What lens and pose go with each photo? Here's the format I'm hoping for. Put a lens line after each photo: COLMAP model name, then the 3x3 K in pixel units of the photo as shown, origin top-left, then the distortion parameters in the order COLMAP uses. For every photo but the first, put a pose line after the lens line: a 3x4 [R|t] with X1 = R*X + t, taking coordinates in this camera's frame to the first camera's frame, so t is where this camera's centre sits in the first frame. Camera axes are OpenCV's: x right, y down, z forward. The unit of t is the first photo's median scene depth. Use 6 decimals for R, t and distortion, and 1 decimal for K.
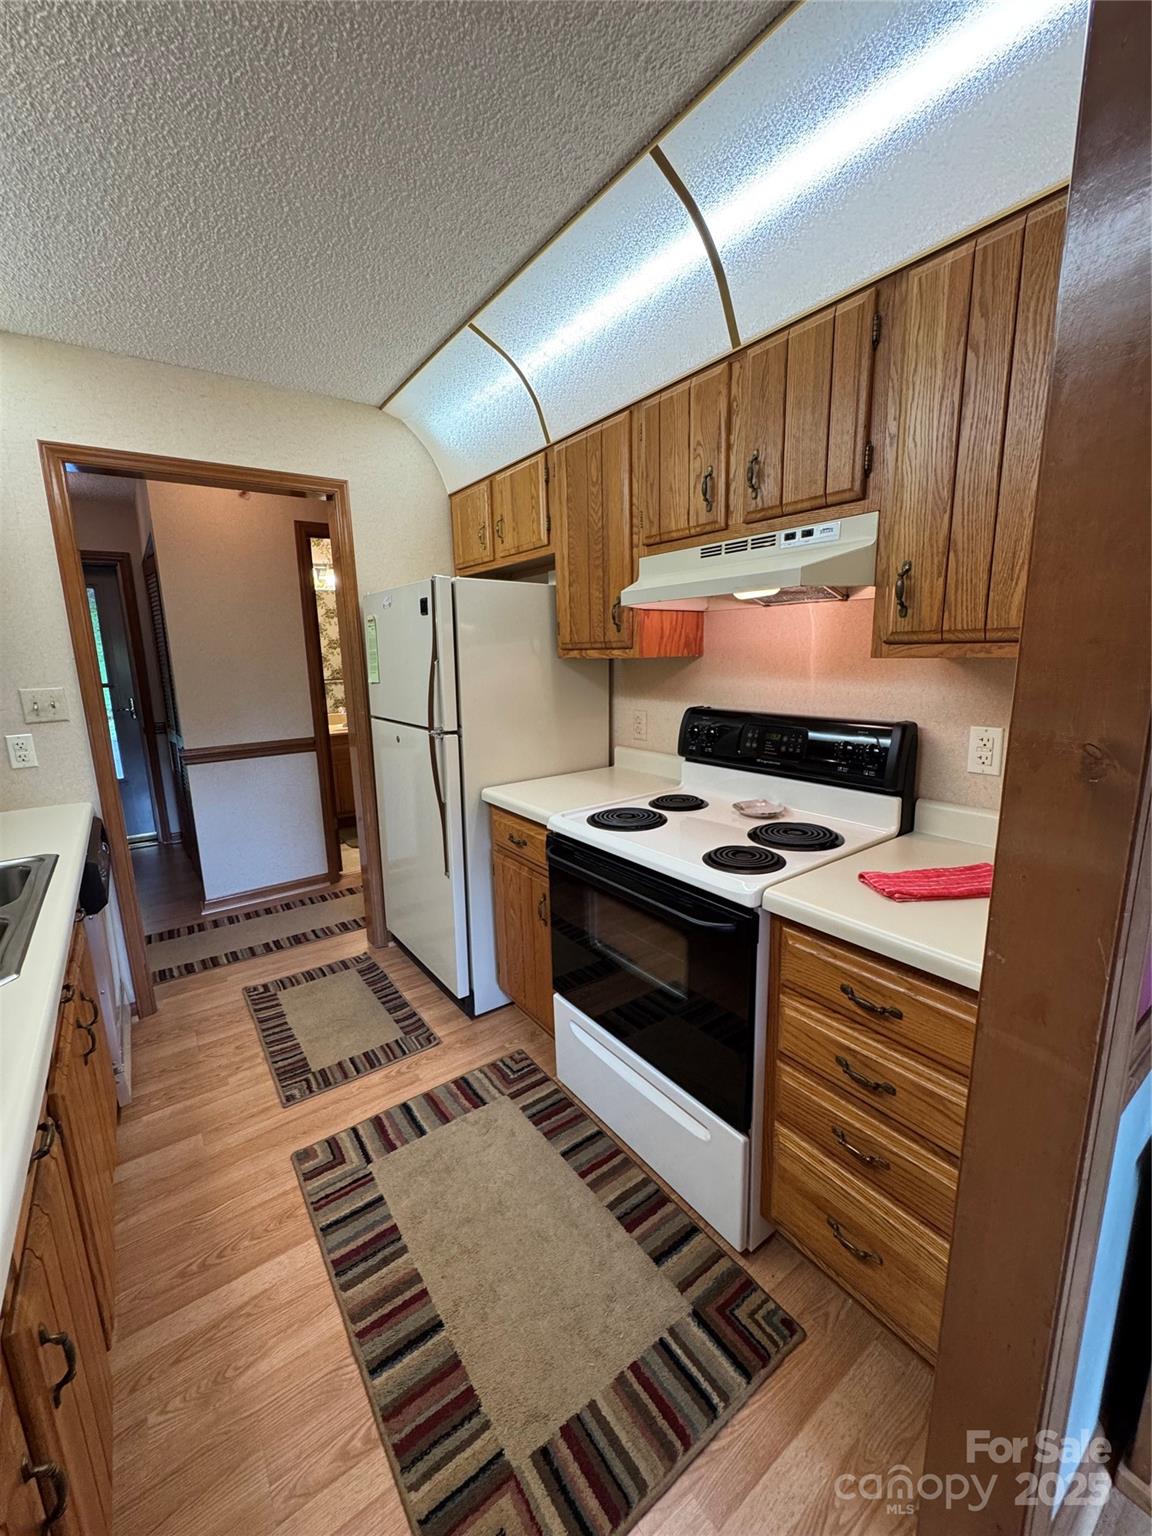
lens RADIAL K [[614.2, 0, 576.0], [0, 614.2, 768.0], [0, 0, 1]] dist [-0.003672, 0.000221]
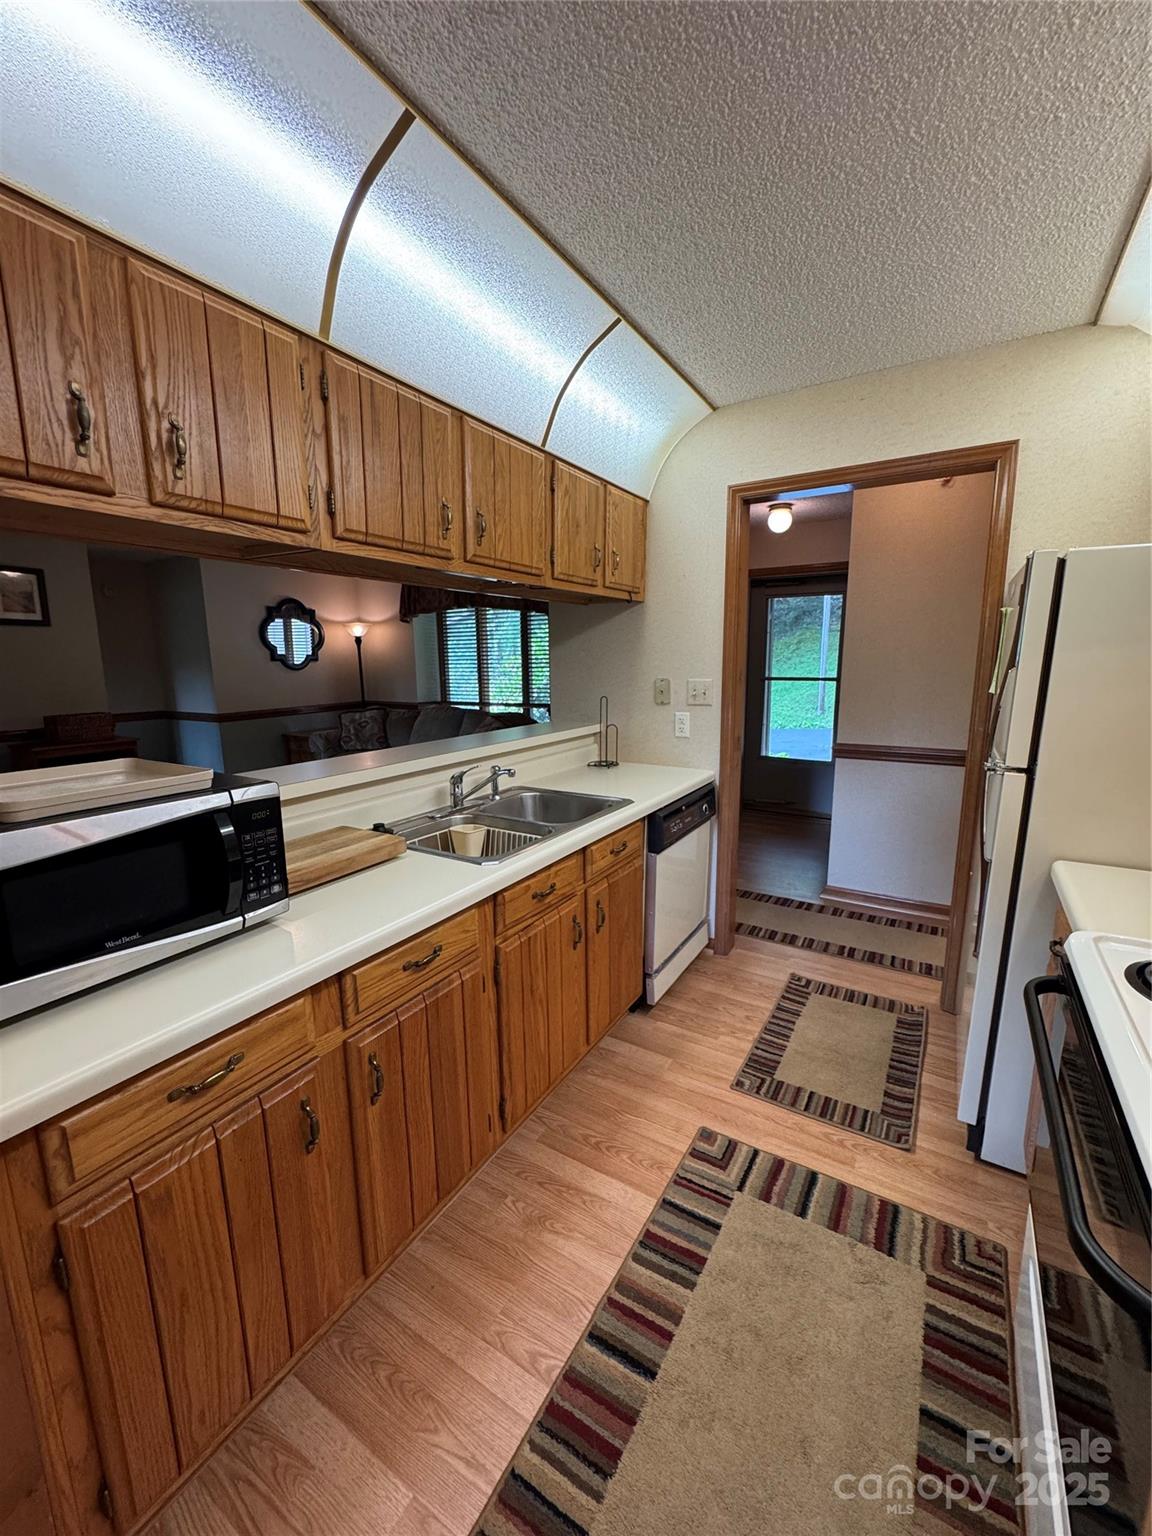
lens RADIAL K [[614.2, 0, 576.0], [0, 614.2, 768.0], [0, 0, 1]] dist [-0.003672, 0.000221]
pose [[0.381339, 0.180403, -0.906662, 0.272907], [-0.175273, 0.977093, 0.120698, -0.061010], [0.907667, 0.112886, 0.404224, 0.268233]]
